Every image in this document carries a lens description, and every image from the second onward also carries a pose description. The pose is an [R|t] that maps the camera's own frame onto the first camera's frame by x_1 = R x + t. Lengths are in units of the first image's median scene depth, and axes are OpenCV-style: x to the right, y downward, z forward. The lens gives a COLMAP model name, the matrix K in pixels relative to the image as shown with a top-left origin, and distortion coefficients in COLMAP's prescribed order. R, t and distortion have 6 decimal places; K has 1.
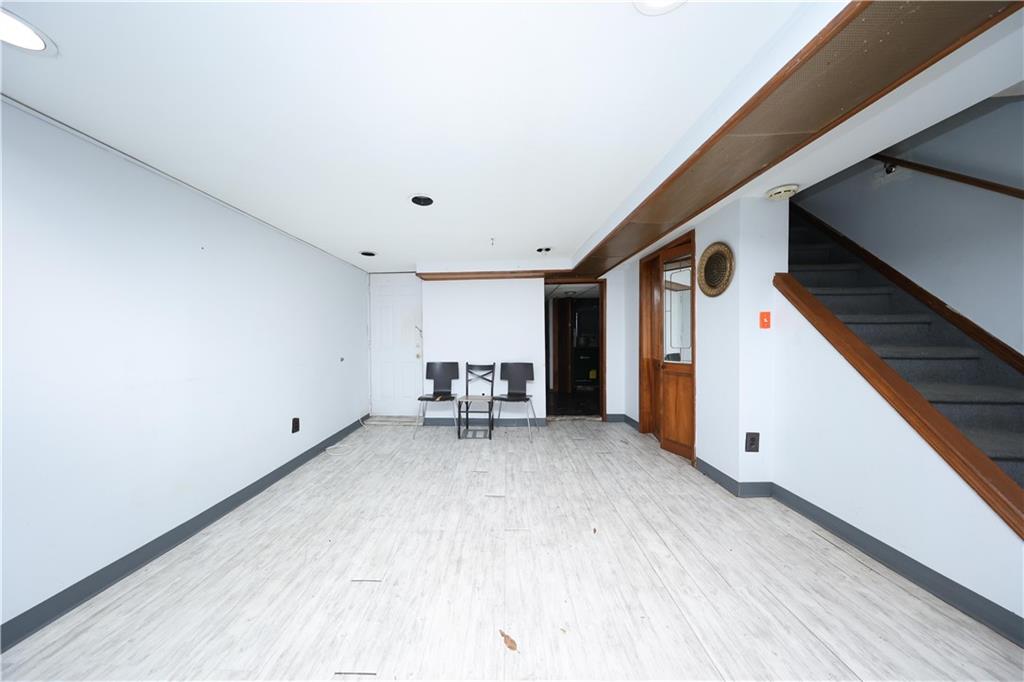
lens RADIAL K [[302.9, 0, 491.4], [0, 302.9, 346.9], [0, 0, 1]] dist [0.000490, 0.000006]
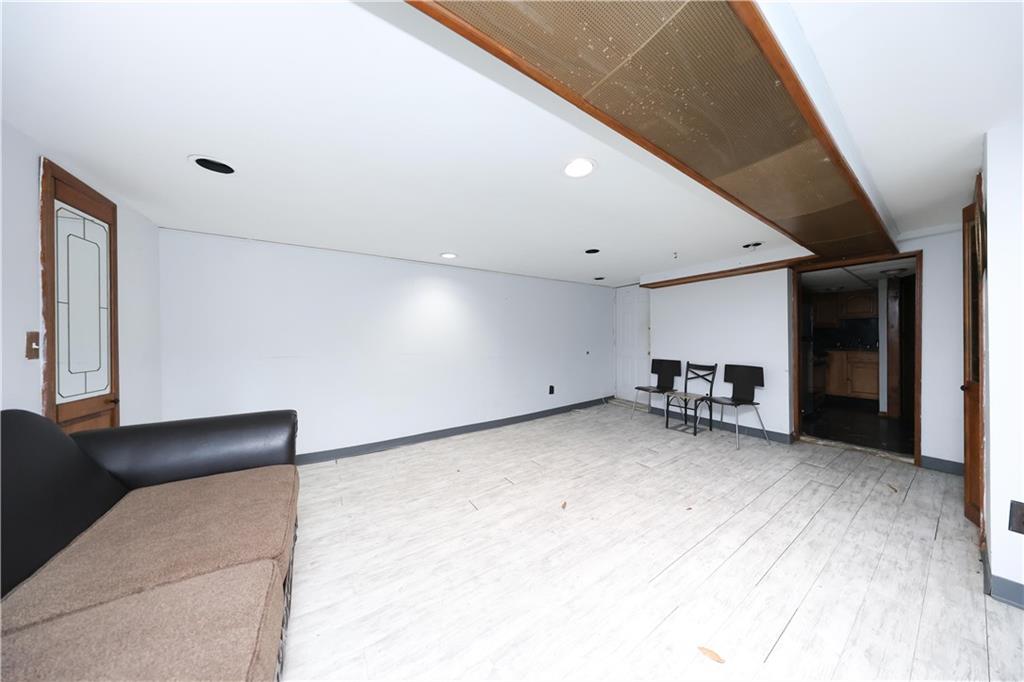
lens RADIAL K [[295.3, 0, 512.0], [0, 295.3, 341.0], [0, 0, 1]] dist [-0.000177, -0.000034]
pose [[0.582099, 0.014812, -0.812983, 0.486838], [-0.017247, 0.999834, 0.005868, -0.018828], [0.812935, 0.010606, 0.582258, -0.124028]]
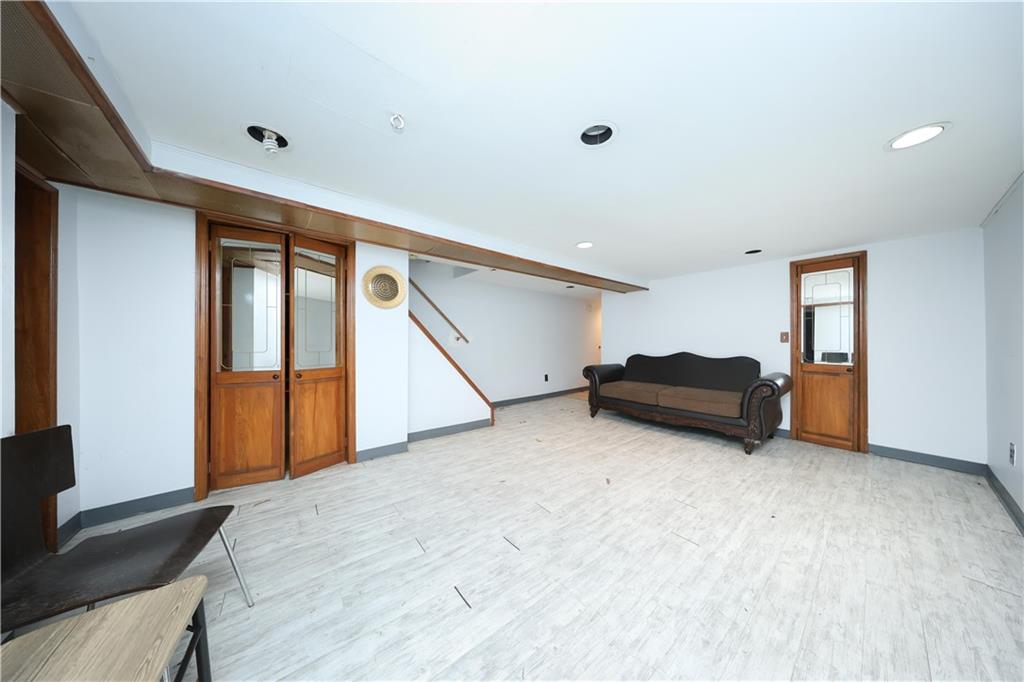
lens RADIAL K [[295.3, 0, 512.0], [0, 295.3, 341.0], [0, 0, 1]] dist [-0.000177, -0.000034]
pose [[-0.662386, 0.015986, 0.748992, -0.389171], [0.025978, 0.999661, 0.001639, -0.013258], [-0.748712, 0.020543, -0.662577, 1.039526]]
